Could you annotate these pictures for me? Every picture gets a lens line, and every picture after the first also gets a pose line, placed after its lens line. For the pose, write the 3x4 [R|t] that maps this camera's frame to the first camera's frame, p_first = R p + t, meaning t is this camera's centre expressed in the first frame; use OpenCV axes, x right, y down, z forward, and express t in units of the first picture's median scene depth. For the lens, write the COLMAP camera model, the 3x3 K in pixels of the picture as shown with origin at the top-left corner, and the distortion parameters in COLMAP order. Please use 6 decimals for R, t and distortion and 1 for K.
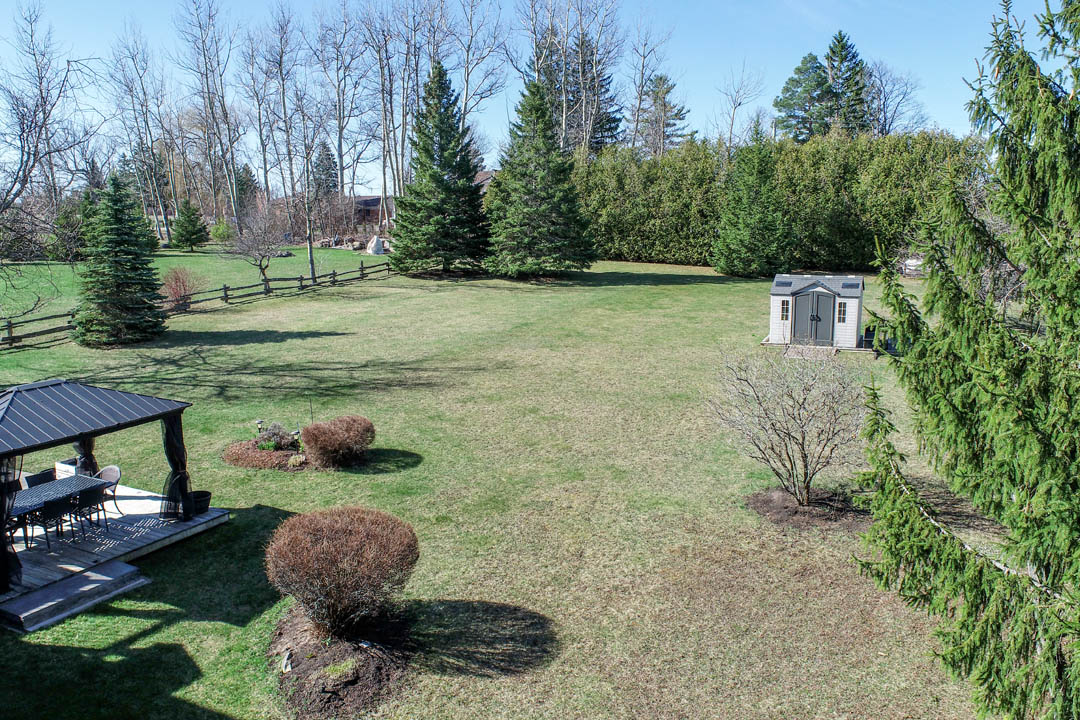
lens RADIAL K [[864.1, 0, 539.8], [0, 864.1, 359.9], [0, 0, 1]] dist [-0.014032, -0.004122]
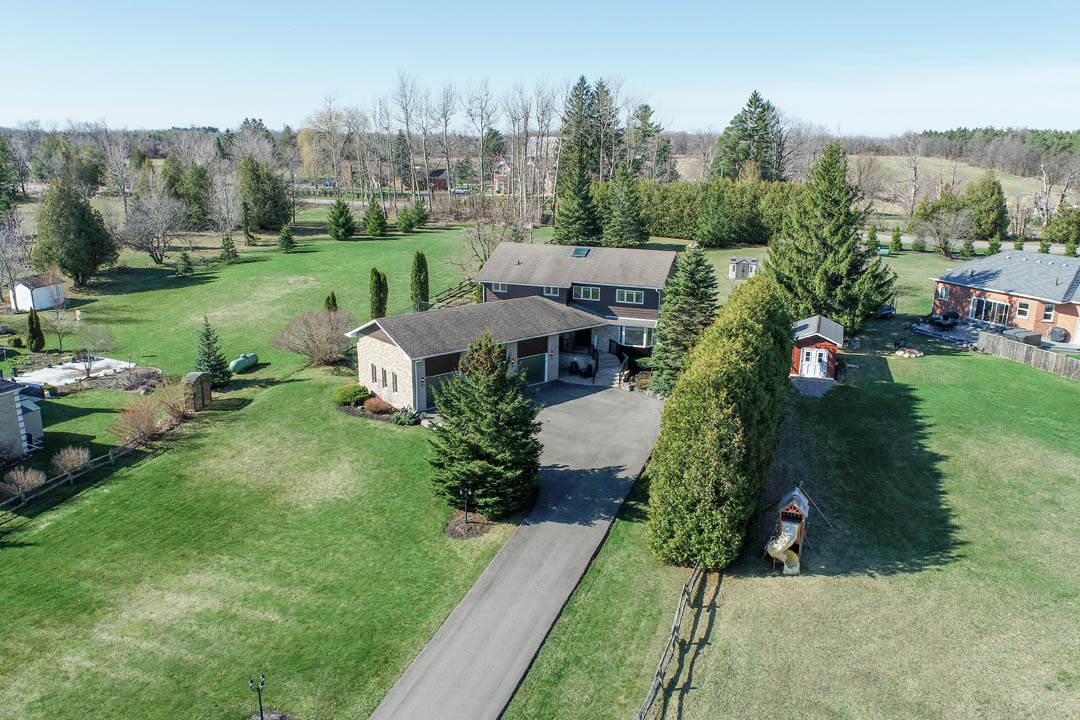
lens RADIAL K [[864.1, 0, 540.6], [0, 864.1, 360.1], [0, 0, 1]] dist [-0.014032, -0.004122]
pose [[0.995687, -0.012769, 0.091894, -0.394573], [0.004624, 0.996083, 0.088307, -0.002757], [-0.092662, -0.087502, 0.991845, -1.160805]]
